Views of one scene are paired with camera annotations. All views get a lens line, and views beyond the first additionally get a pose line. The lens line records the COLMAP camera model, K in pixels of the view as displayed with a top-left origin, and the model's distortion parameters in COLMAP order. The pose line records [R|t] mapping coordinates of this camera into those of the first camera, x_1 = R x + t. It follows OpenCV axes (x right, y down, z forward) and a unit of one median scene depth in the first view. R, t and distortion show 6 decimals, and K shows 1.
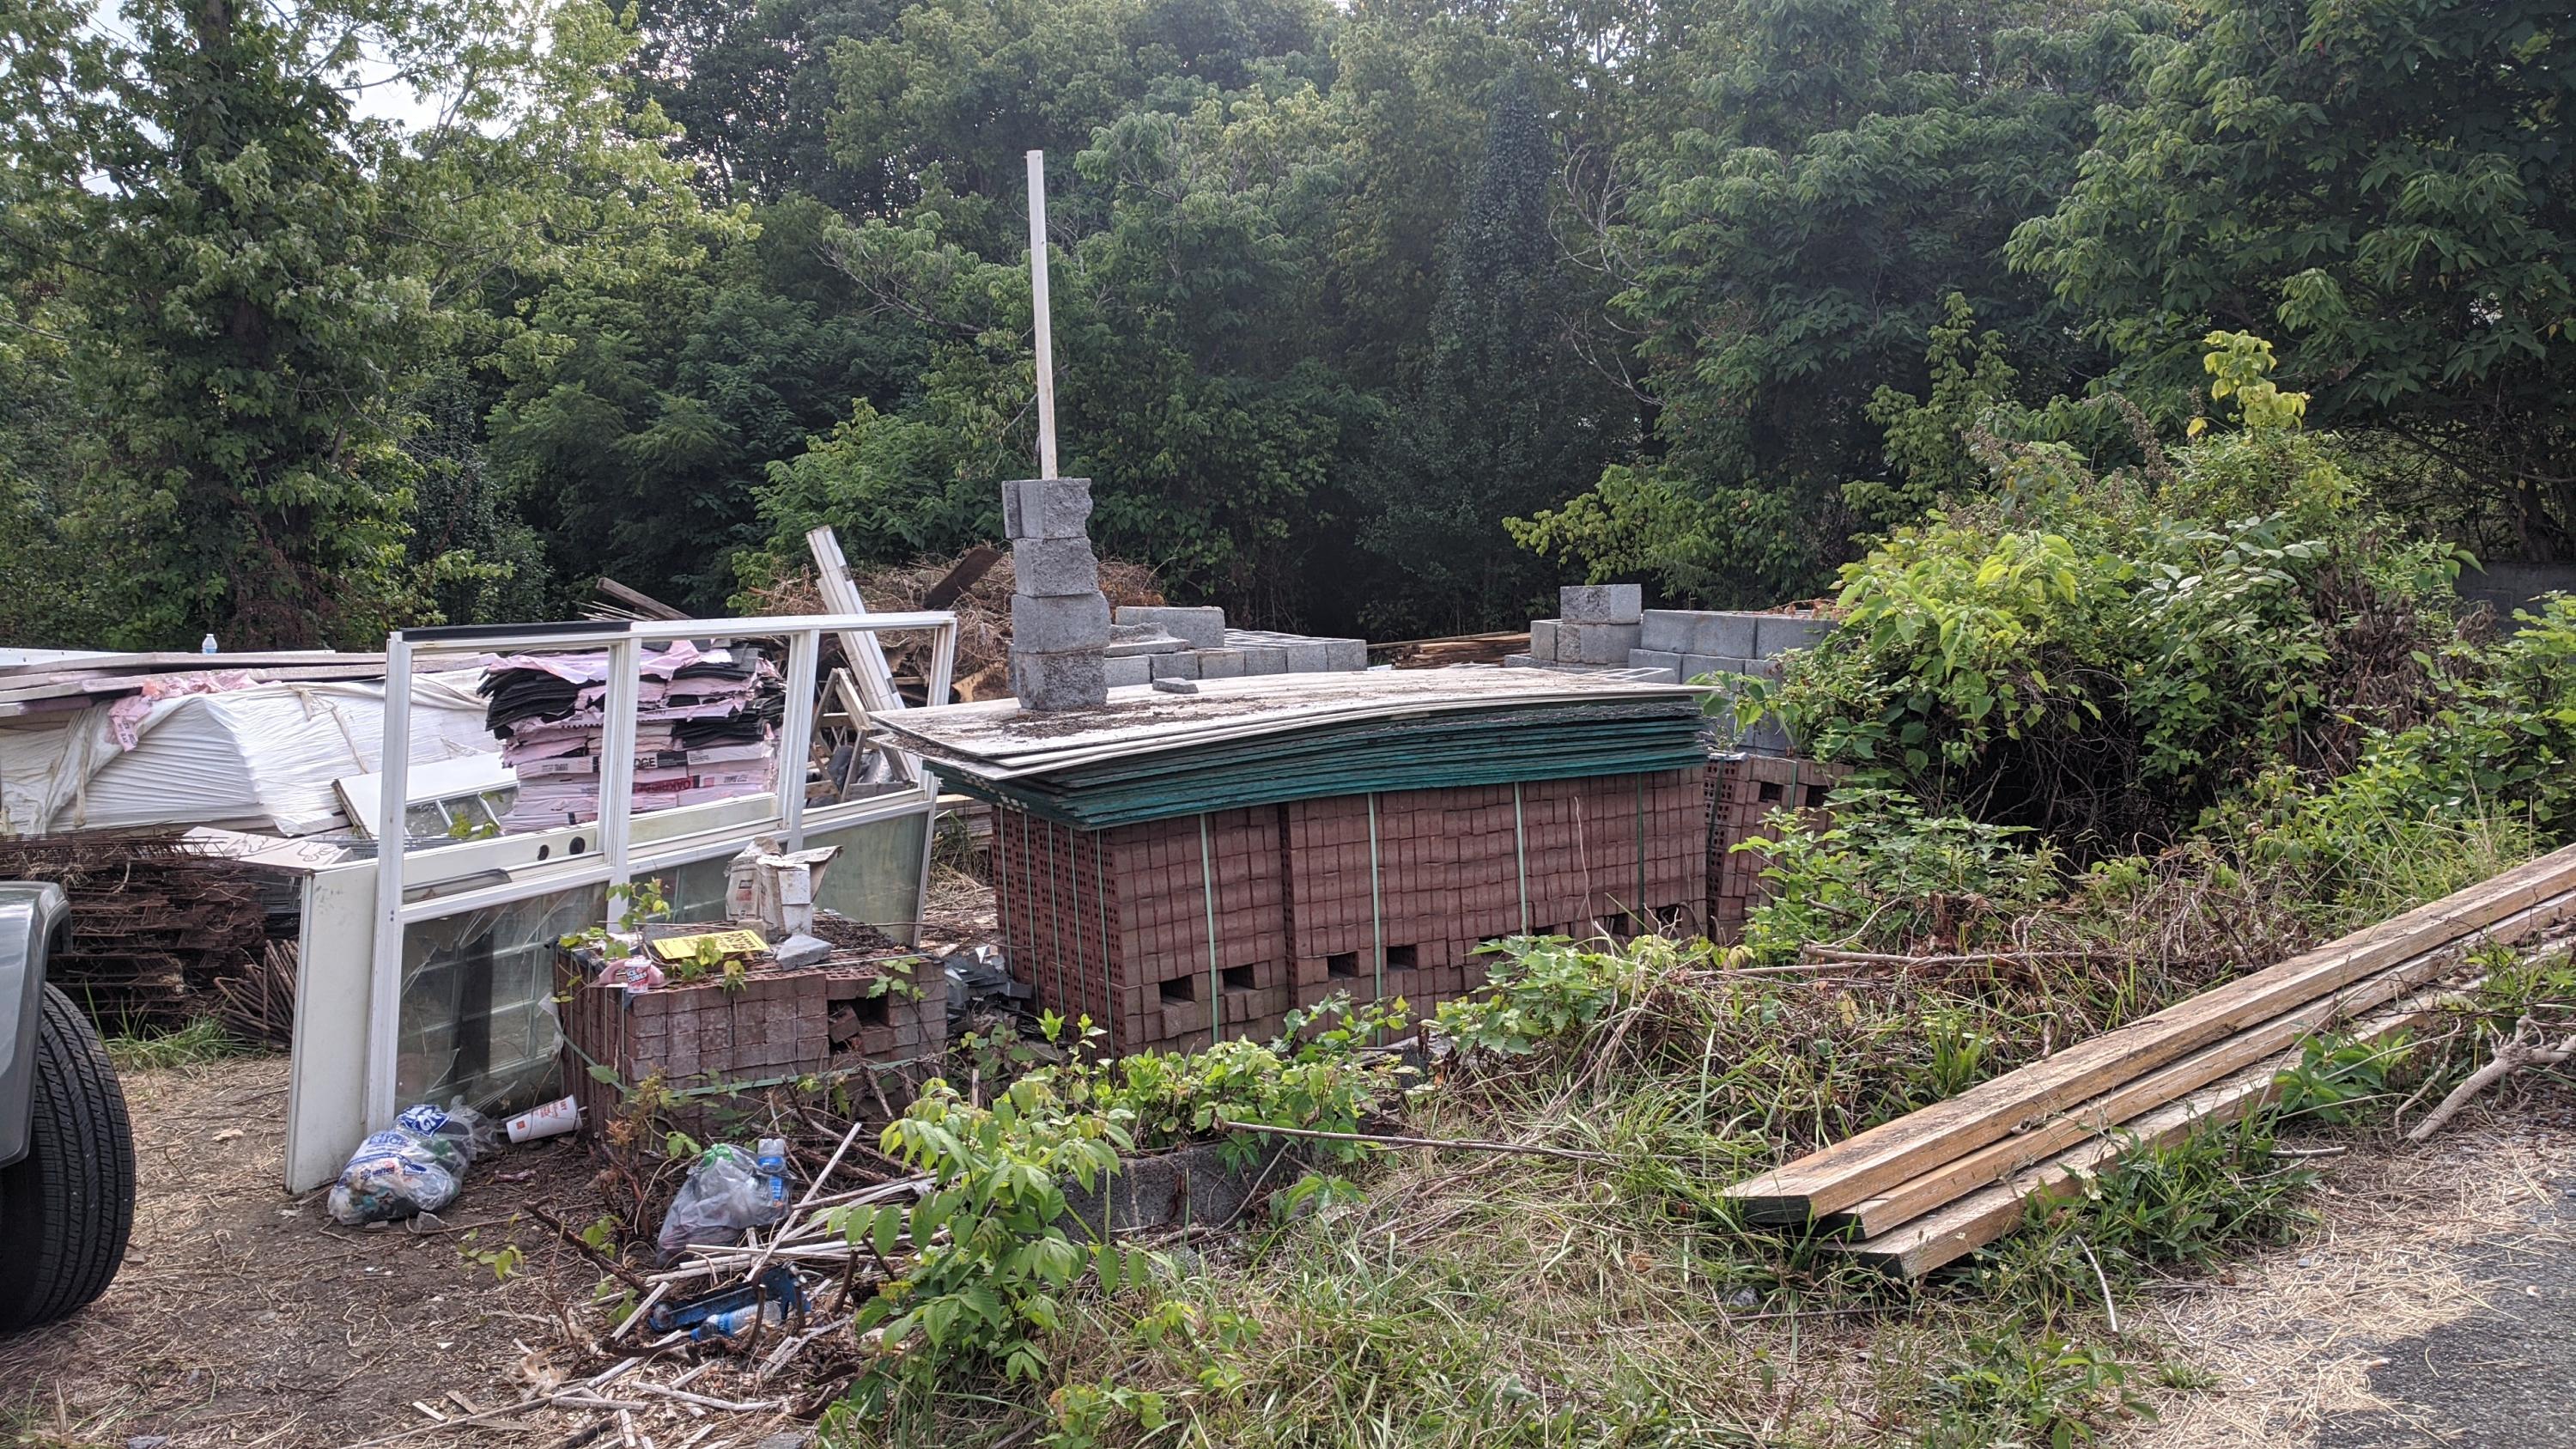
lens RADIAL K [[1955.6, 0, 1288.7], [0, 1955.6, 705.3], [0, 0, 1]] dist [0.006381, 0.010142]
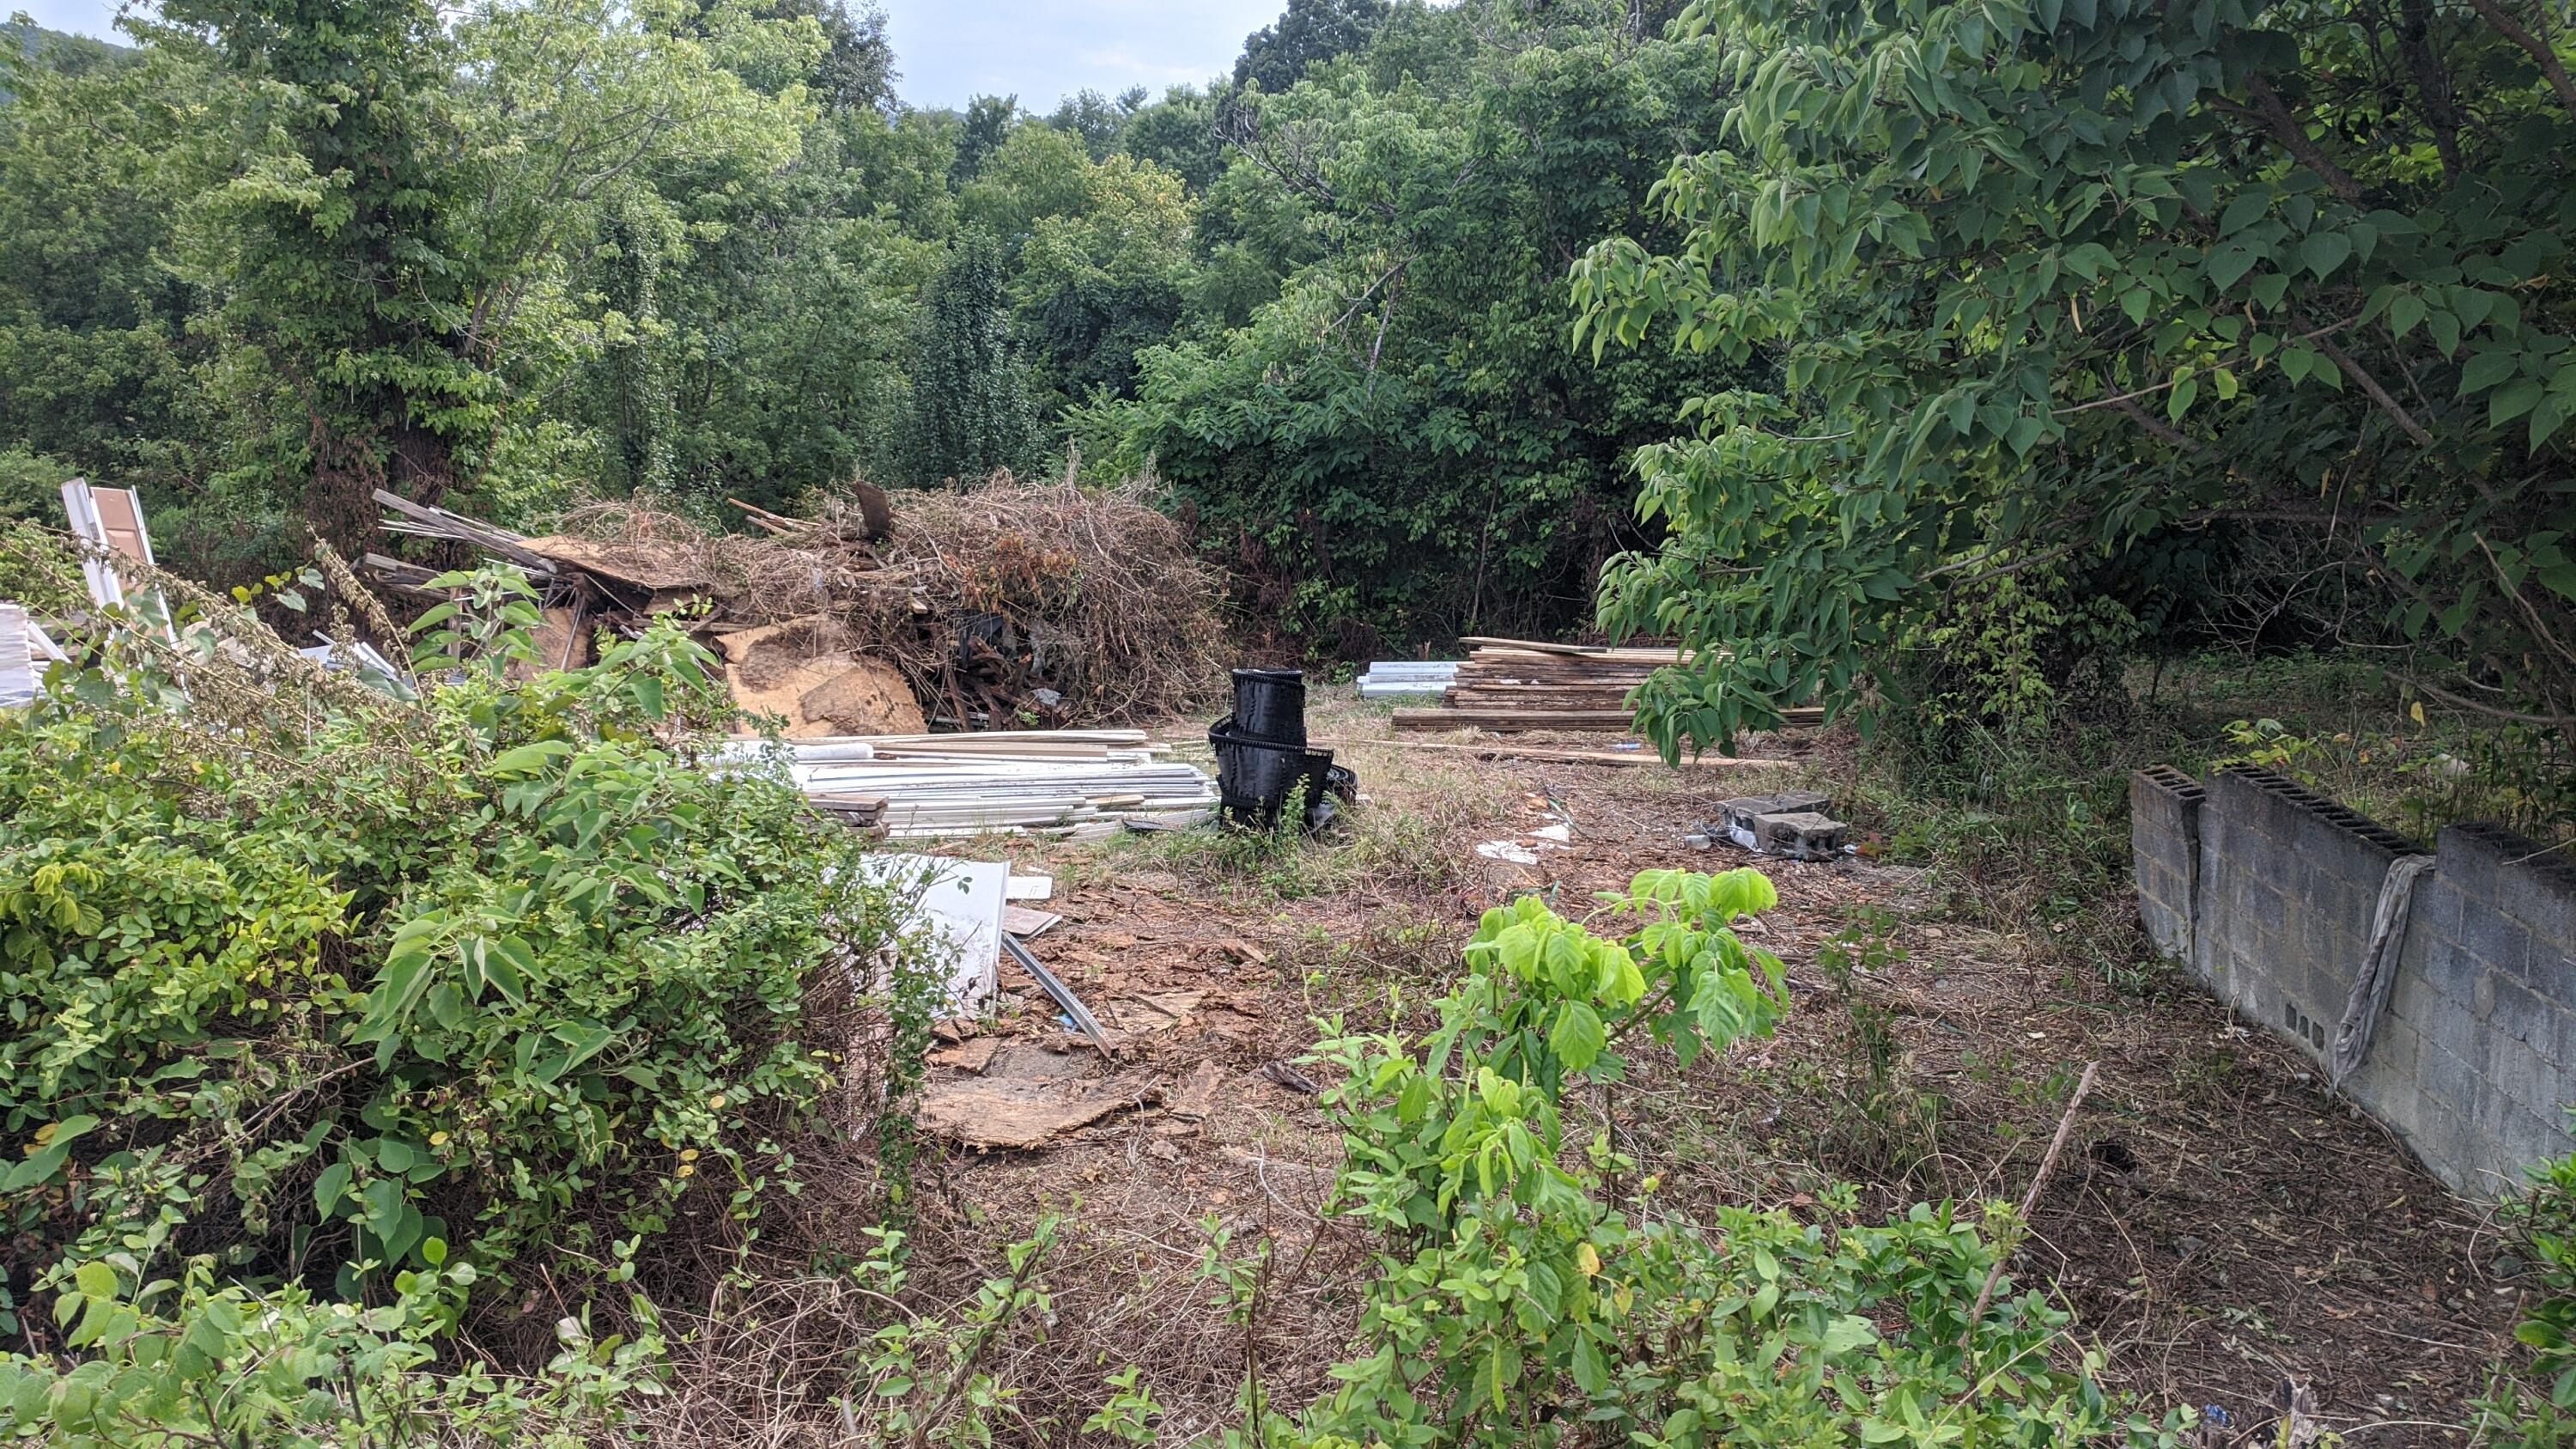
lens RADIAL K [[1955.6, 0, 1295.6], [0, 1955.6, 746.6], [0, 0, 1]] dist [0.006381, 0.010142]
pose [[0.832813, 0.170507, -0.526641, 0.405513], [-0.115745, 0.983987, 0.135544, -0.086180], [0.541319, -0.051927, 0.839212, 0.282969]]
